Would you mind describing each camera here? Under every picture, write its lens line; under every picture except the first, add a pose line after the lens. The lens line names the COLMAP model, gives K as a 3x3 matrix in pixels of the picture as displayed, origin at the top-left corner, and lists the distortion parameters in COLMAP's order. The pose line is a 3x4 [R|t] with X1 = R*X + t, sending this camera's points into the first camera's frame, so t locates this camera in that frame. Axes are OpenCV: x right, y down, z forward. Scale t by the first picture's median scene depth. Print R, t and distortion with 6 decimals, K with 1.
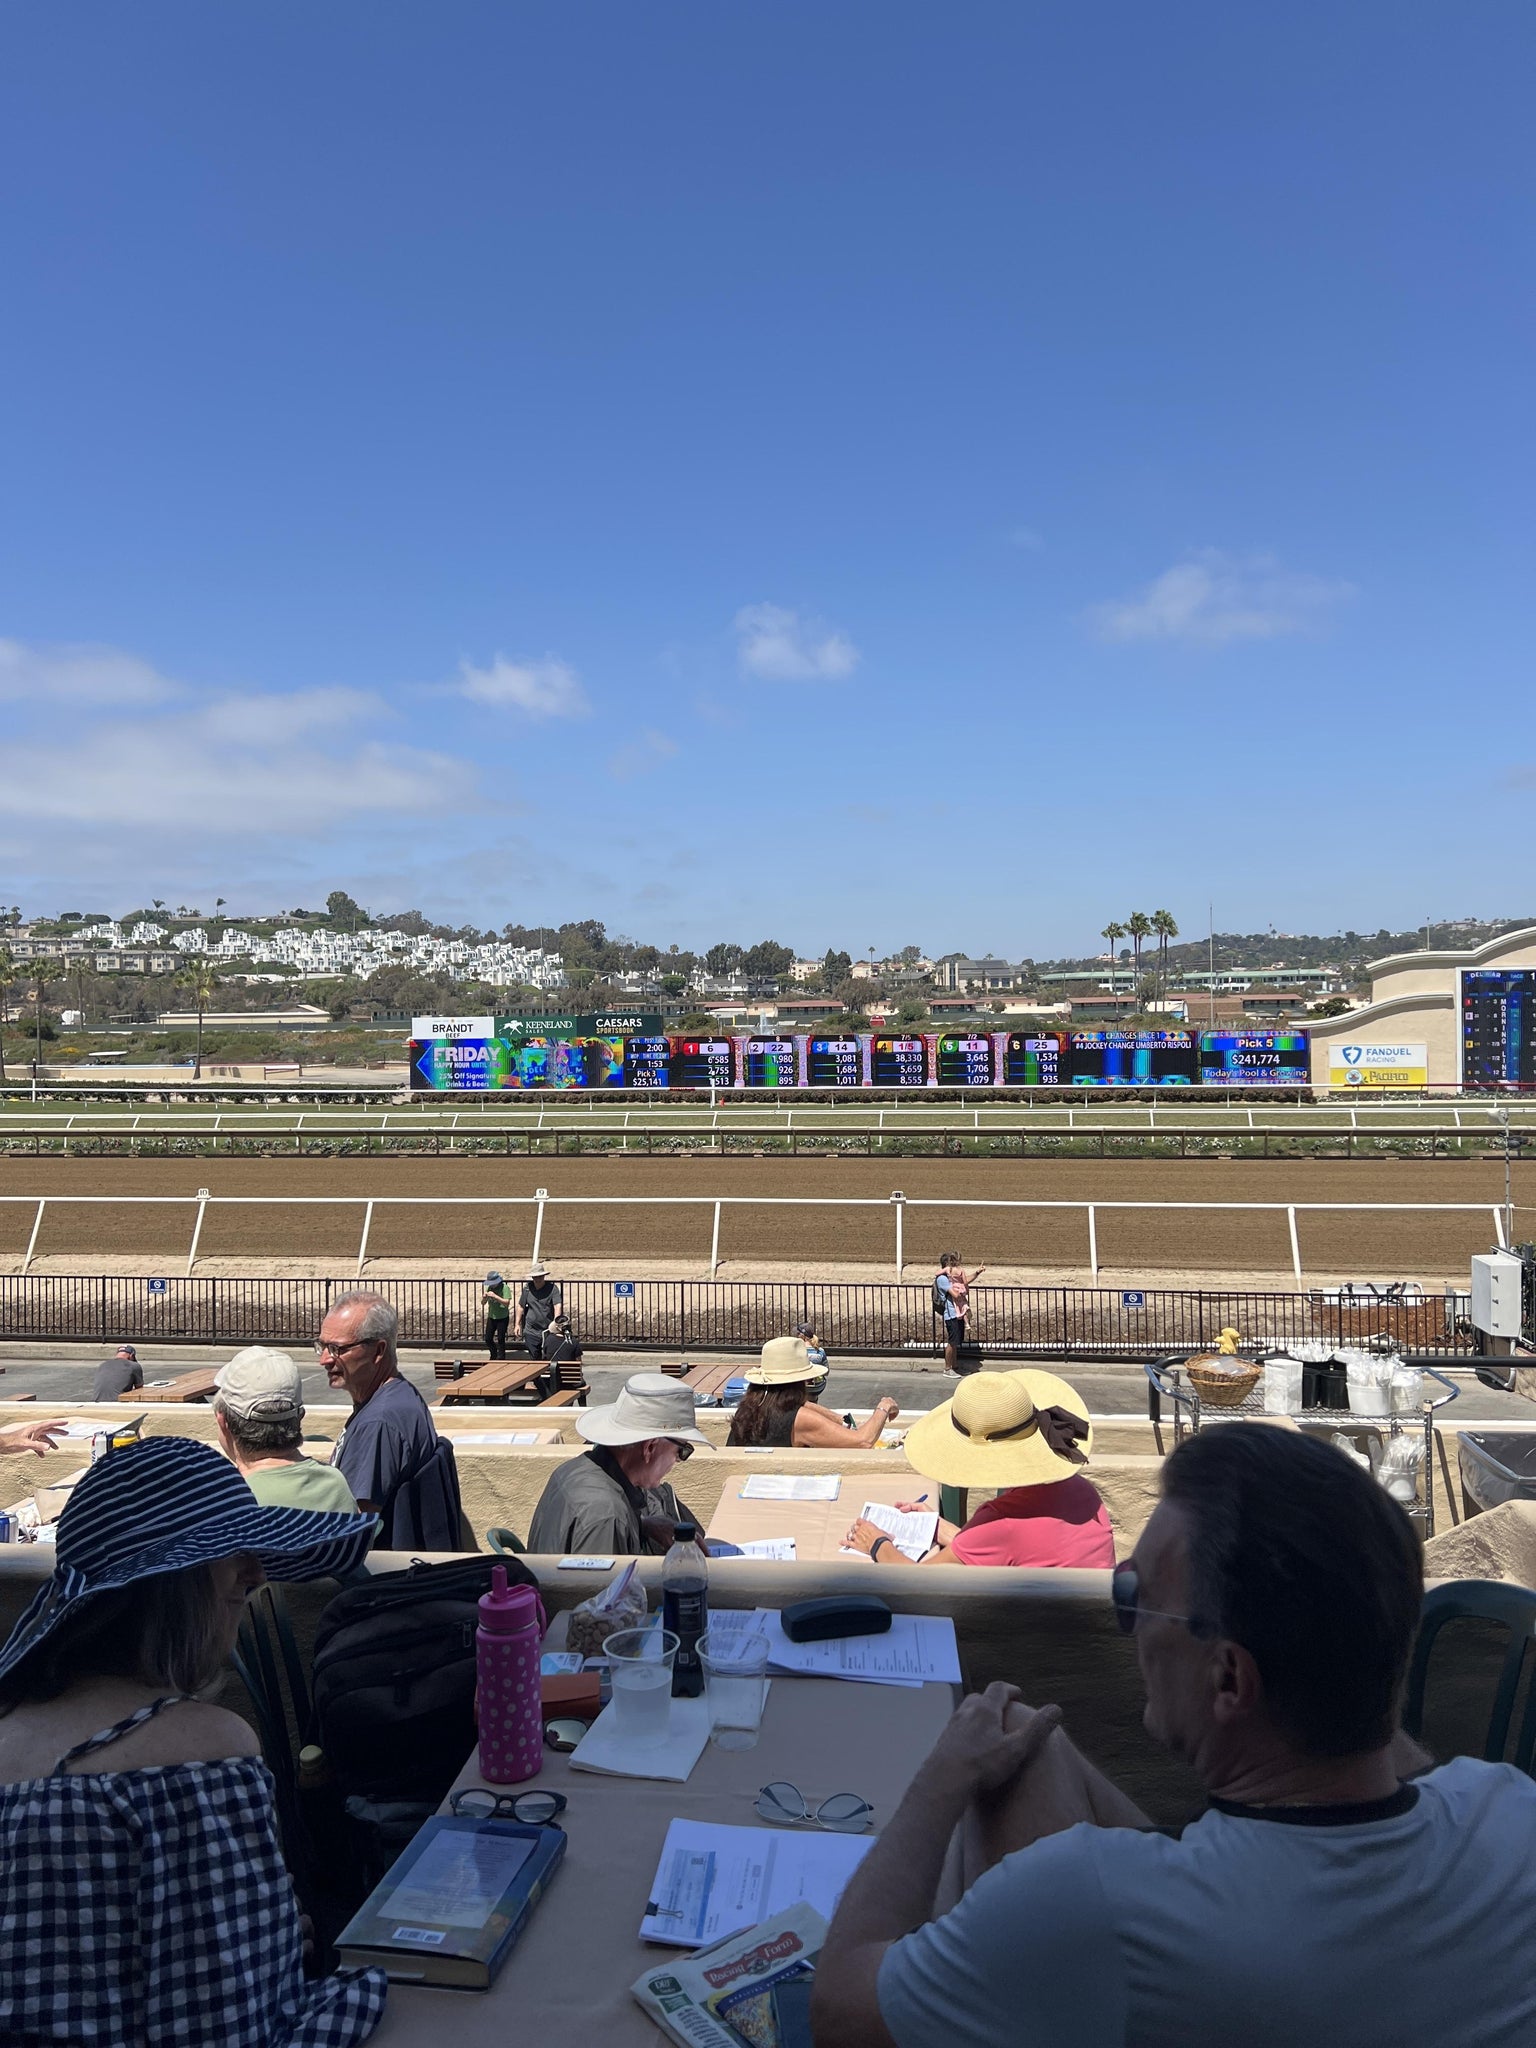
lens RADIAL K [[1524.2, 0, 769.5], [0, 1524.2, 1025.0], [0, 0, 1]] dist [0.061734, -0.067803]
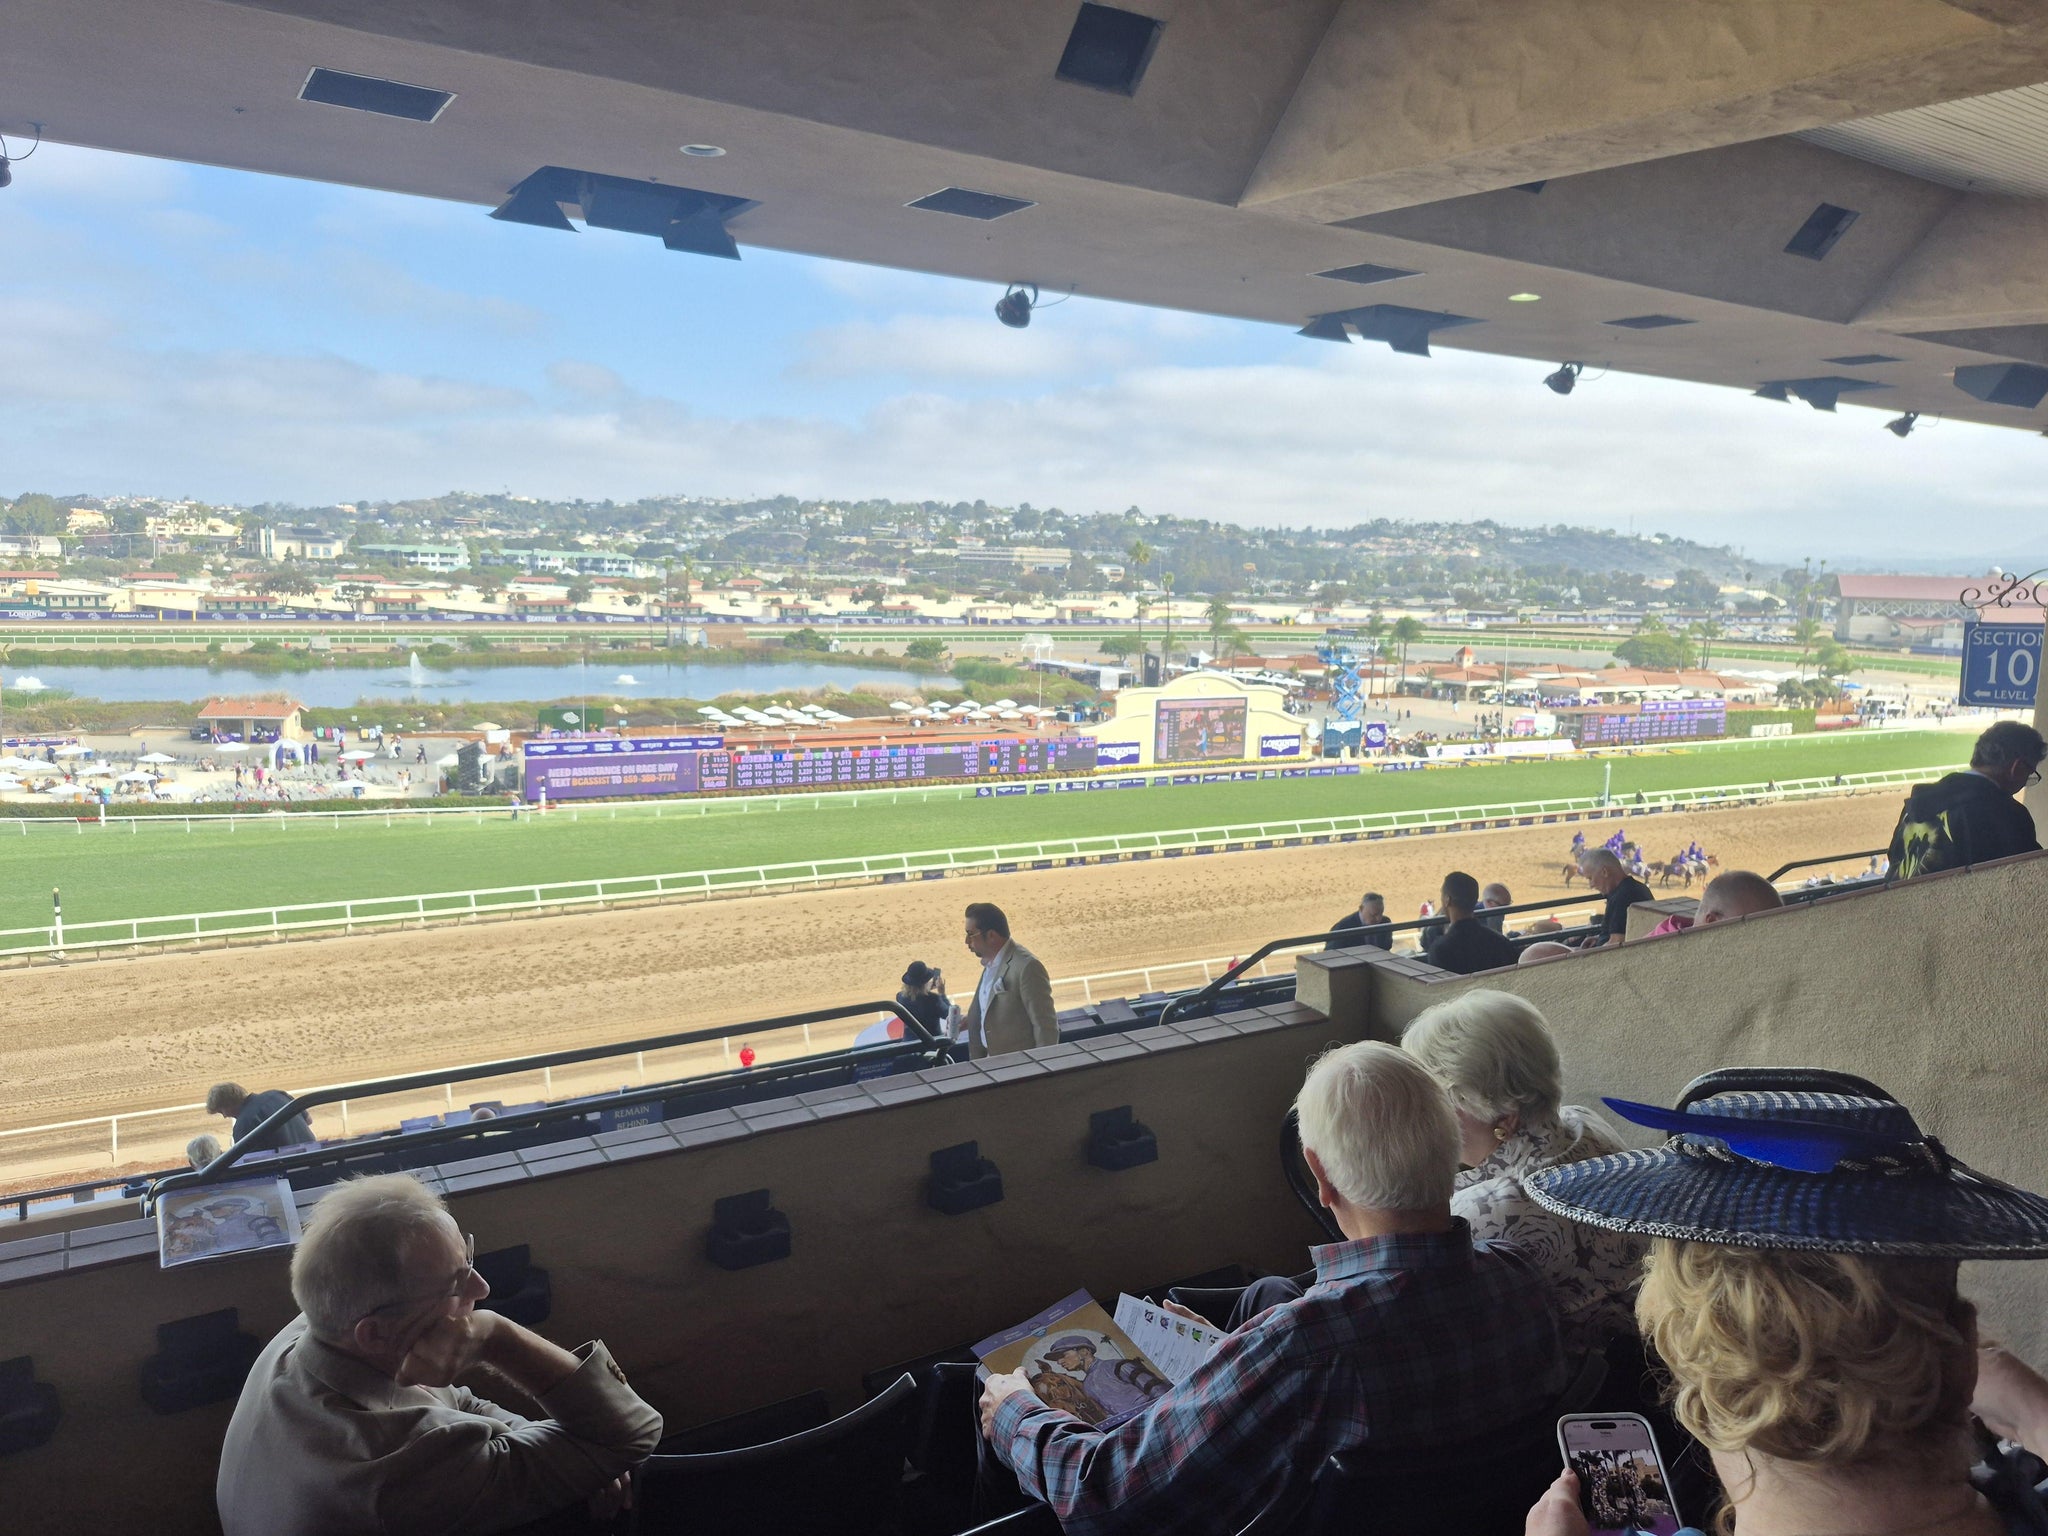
lens RADIAL K [[1406.9, 0, 1000.4], [0, 1406.9, 746.9], [0, 0, 1]] dist [0.102773, -0.149161]
pose [[0.785051, -0.044303, 0.617845, -0.083054], [-0.031154, 0.993353, 0.110815, -0.018265], [-0.618647, -0.106244, 0.778452, -0.019742]]
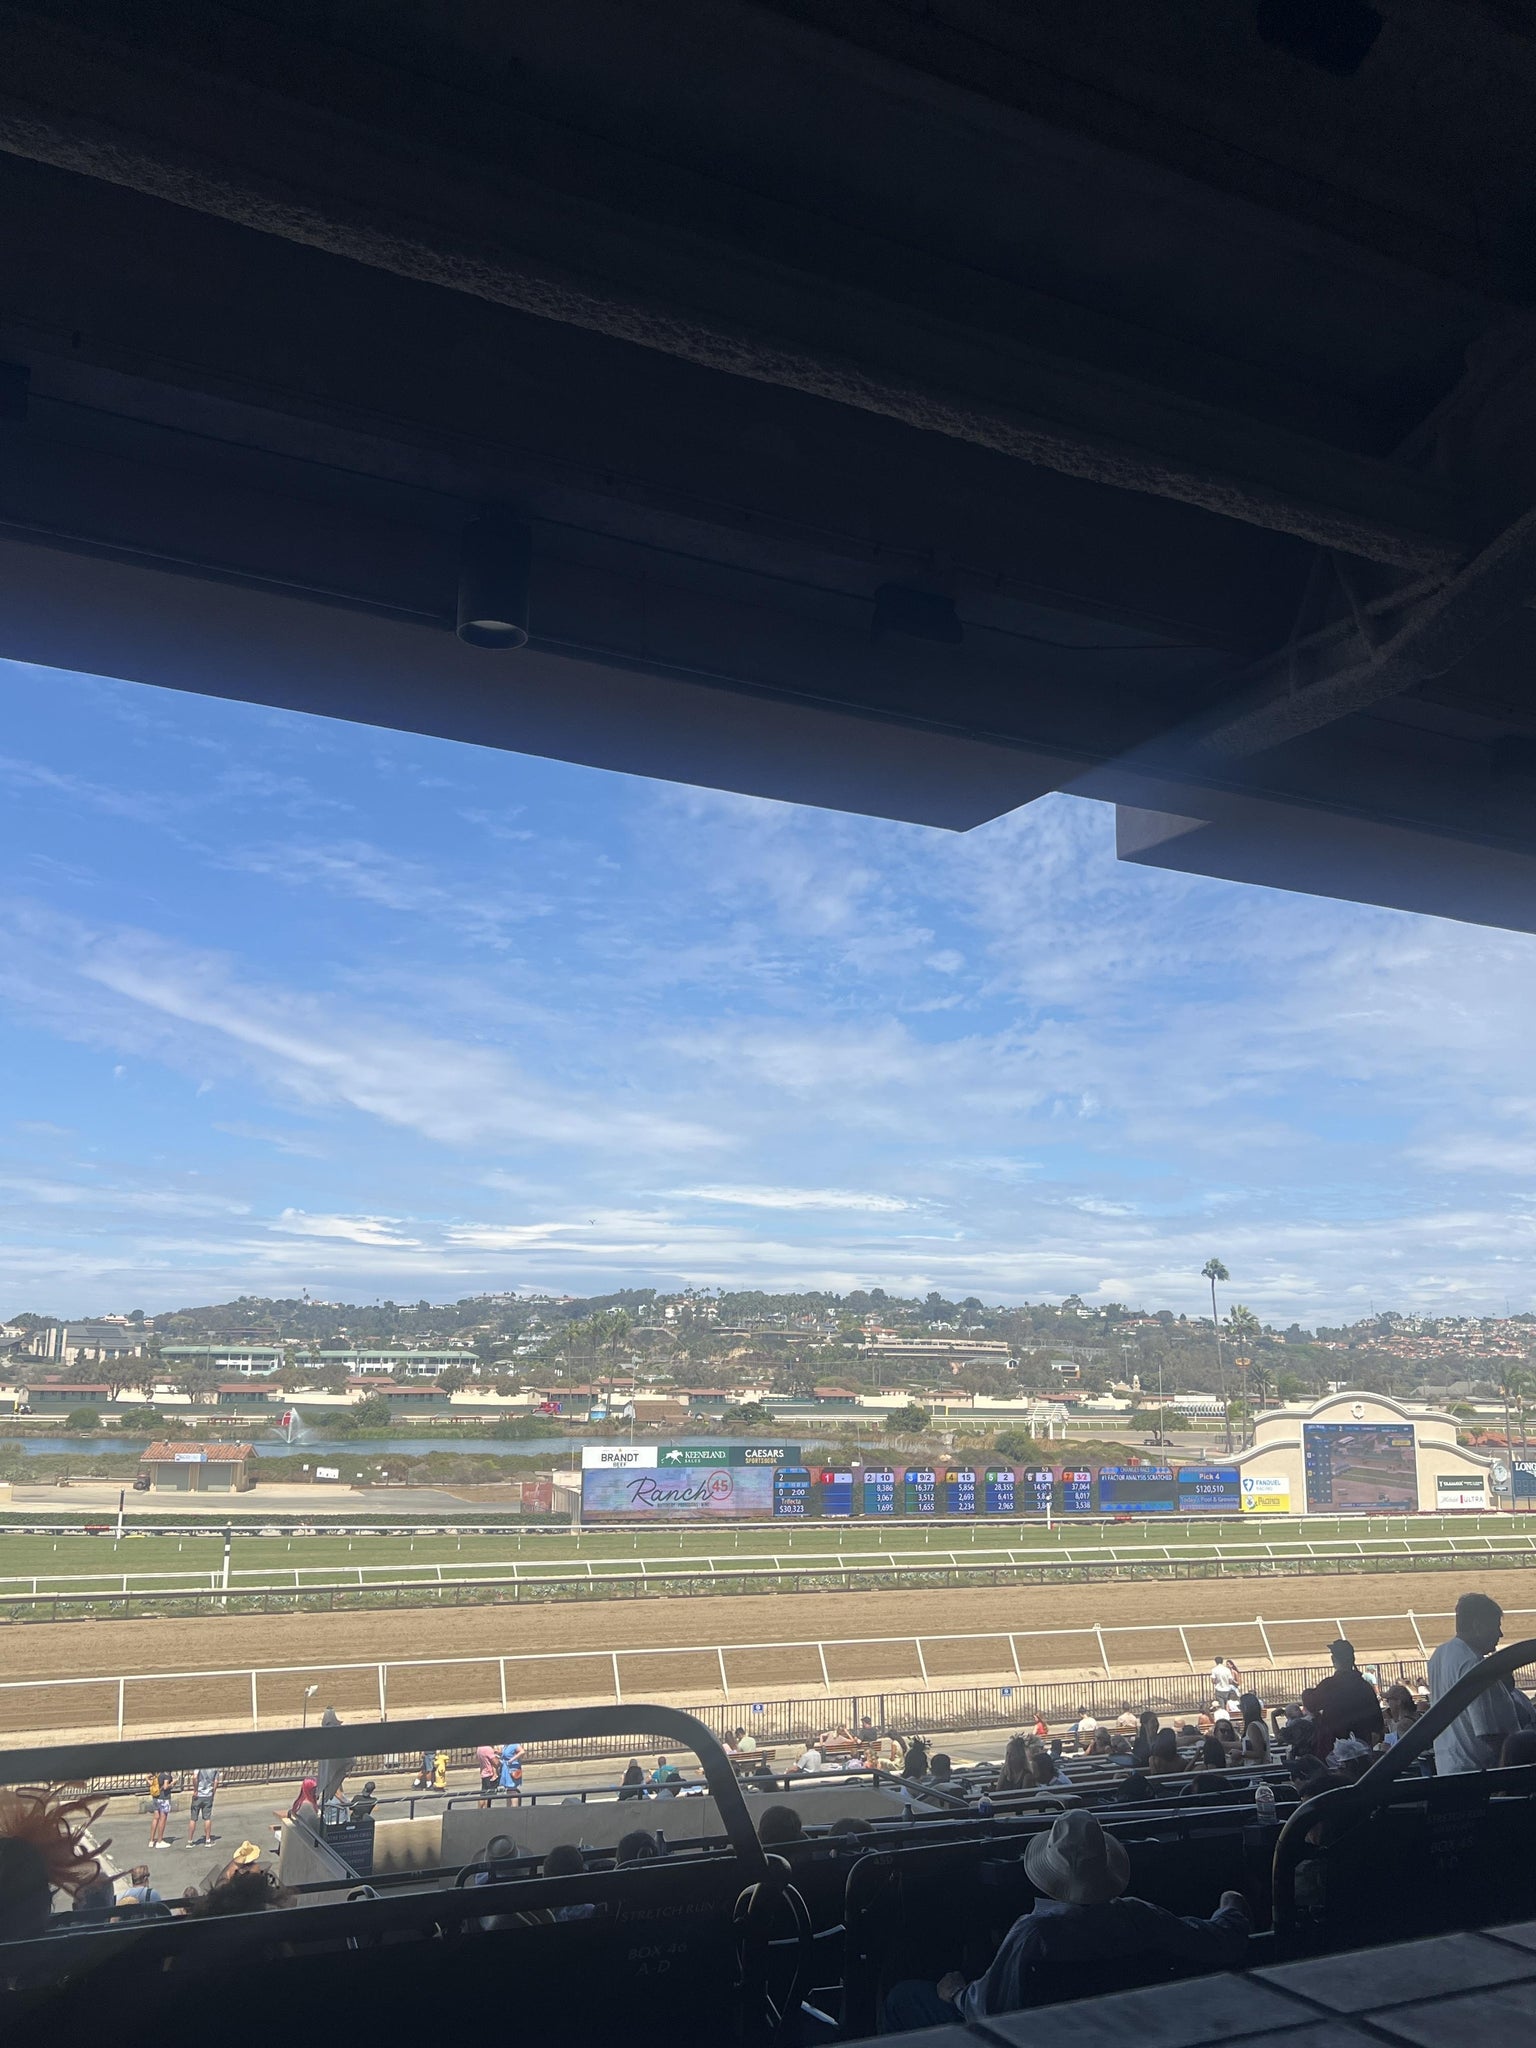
lens RADIAL K [[1755.1, 0, 750.3], [0, 1755.1, 1014.6], [0, 0, 1]] dist [0.072936, -0.106679]
pose [[0.831380, 0.138120, 0.538267, -0.106752], [-0.020158, 0.975478, -0.219174, -0.004042], [-0.555339, 0.171366, 0.813776, -0.013318]]
